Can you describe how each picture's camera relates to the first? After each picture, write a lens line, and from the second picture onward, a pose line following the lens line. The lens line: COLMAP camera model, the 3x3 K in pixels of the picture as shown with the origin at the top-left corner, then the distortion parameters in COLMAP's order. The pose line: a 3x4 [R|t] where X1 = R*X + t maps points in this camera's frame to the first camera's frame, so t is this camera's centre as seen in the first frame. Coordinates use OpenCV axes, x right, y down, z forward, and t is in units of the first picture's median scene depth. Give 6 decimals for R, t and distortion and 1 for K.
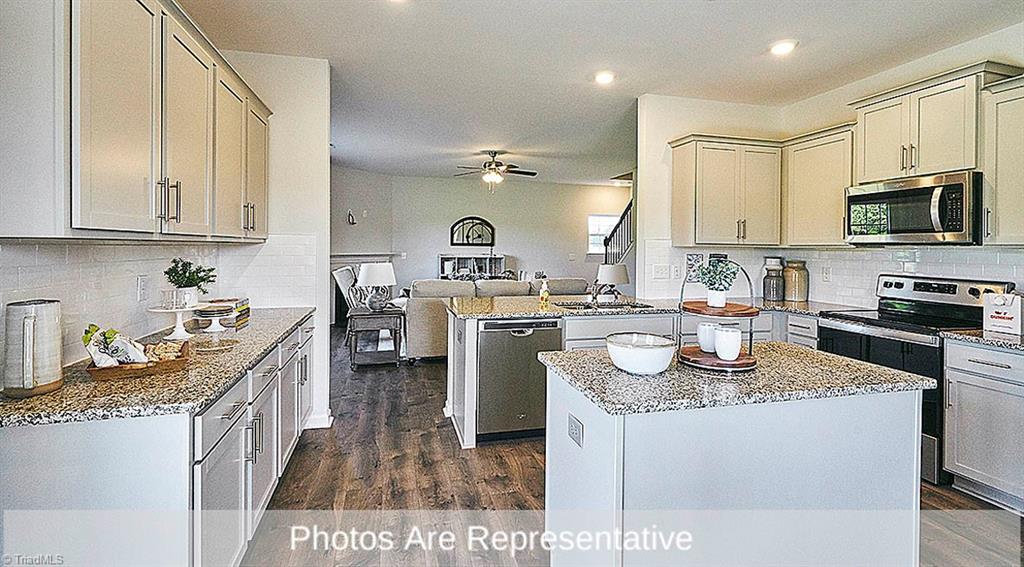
lens RADIAL K [[453.5, 0, 503.6], [0, 453.5, 248.5], [0, 0, 1]] dist [-0.002930, 0.001368]
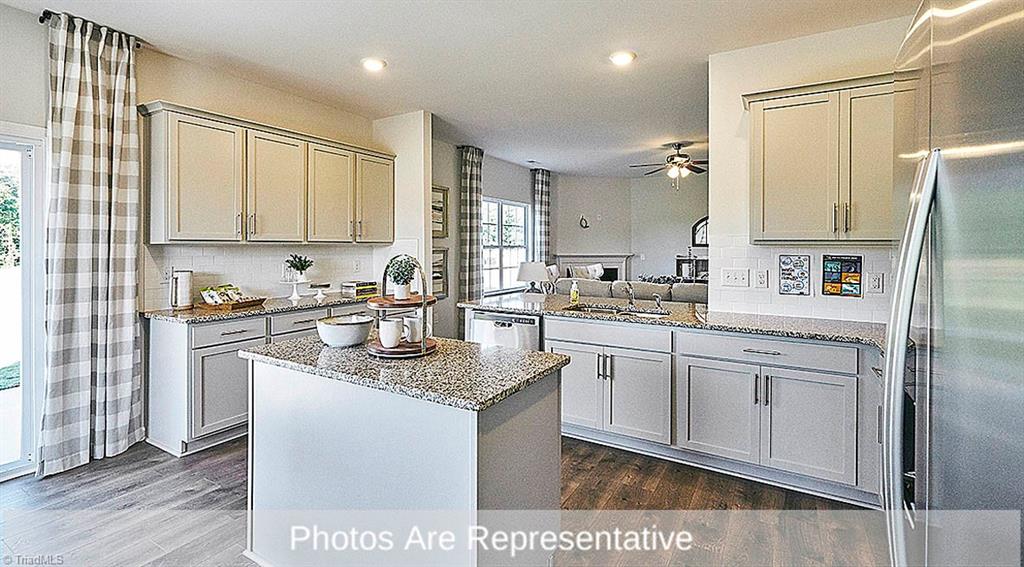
lens RADIAL K [[453.5, 0, 515.7], [0, 453.5, 245.8], [0, 0, 1]] dist [-0.002930, 0.001368]
pose [[0.718131, -0.007739, -0.695865, 0.587430], [-0.000336, 0.999934, -0.011467, 0.005945], [0.695908, 0.008469, 0.718081, 0.177087]]
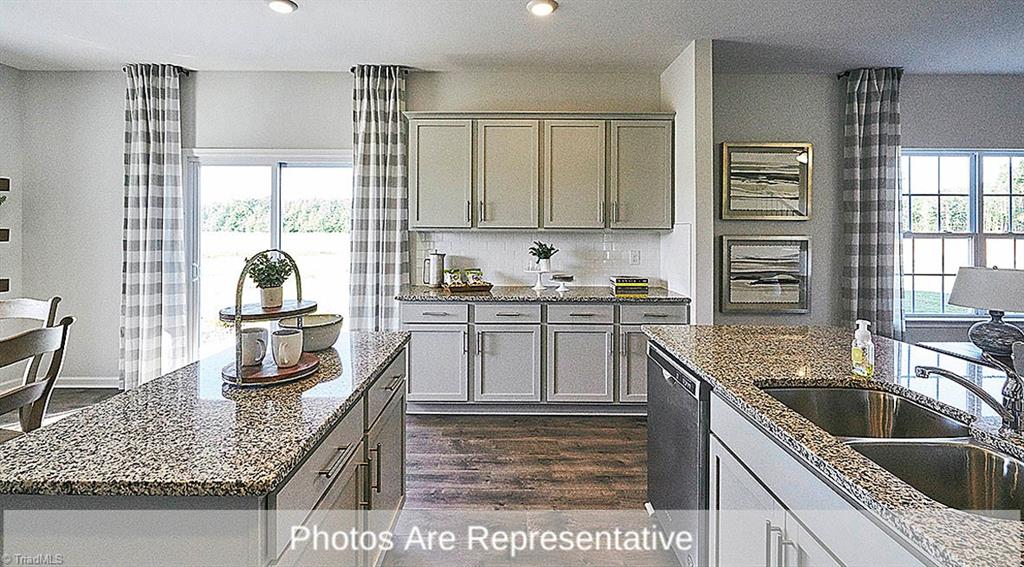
lens RADIAL K [[453.5, 0, 507.1], [0, 453.5, 227.4], [0, 0, 1]] dist [-0.002930, 0.001368]
pose [[-0.242609, -0.012924, -0.970038, 0.484970], [-0.013841, 0.999856, -0.009859, -0.004817], [0.970025, 0.011035, -0.242753, 0.665160]]
